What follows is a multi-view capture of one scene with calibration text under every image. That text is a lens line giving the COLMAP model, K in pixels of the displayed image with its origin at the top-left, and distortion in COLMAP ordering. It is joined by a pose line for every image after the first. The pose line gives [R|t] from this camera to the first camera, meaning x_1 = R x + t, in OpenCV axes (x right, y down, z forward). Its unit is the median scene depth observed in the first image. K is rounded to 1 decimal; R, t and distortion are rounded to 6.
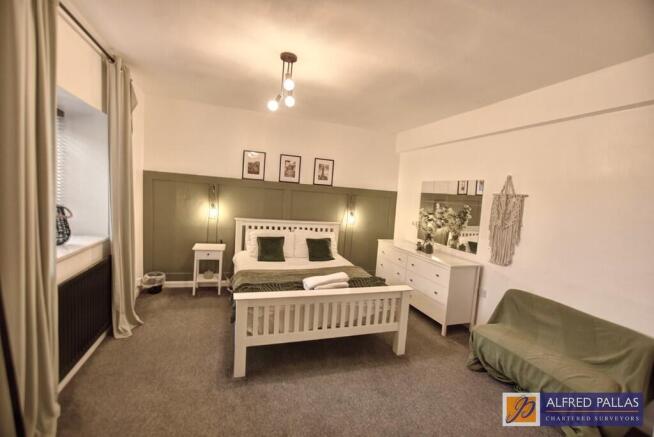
lens RADIAL K [[290.9, 0, 327.1], [0, 290.9, 219.1], [0, 0, 1]] dist [-0.035938, -0.000265]
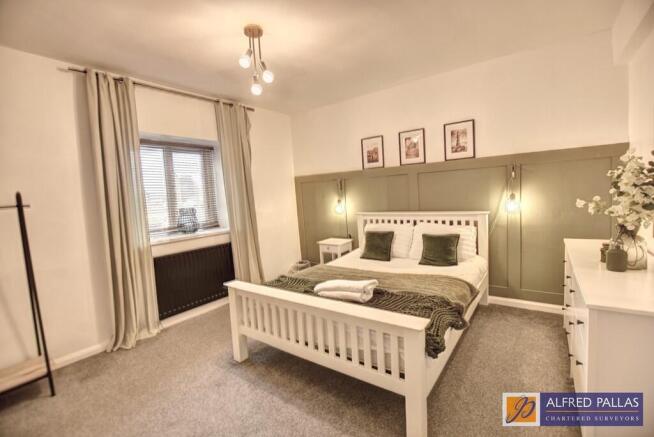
lens RADIAL K [[290.9, 0, 325.9], [0, 290.9, 218.1], [0, 0, 1]] dist [-0.035938, -0.000265]
pose [[0.560505, -0.035608, -0.827385, 0.405733], [0.029205, 0.999304, -0.023223, 0.034295], [0.827636, -0.011147, 0.561154, 0.368031]]
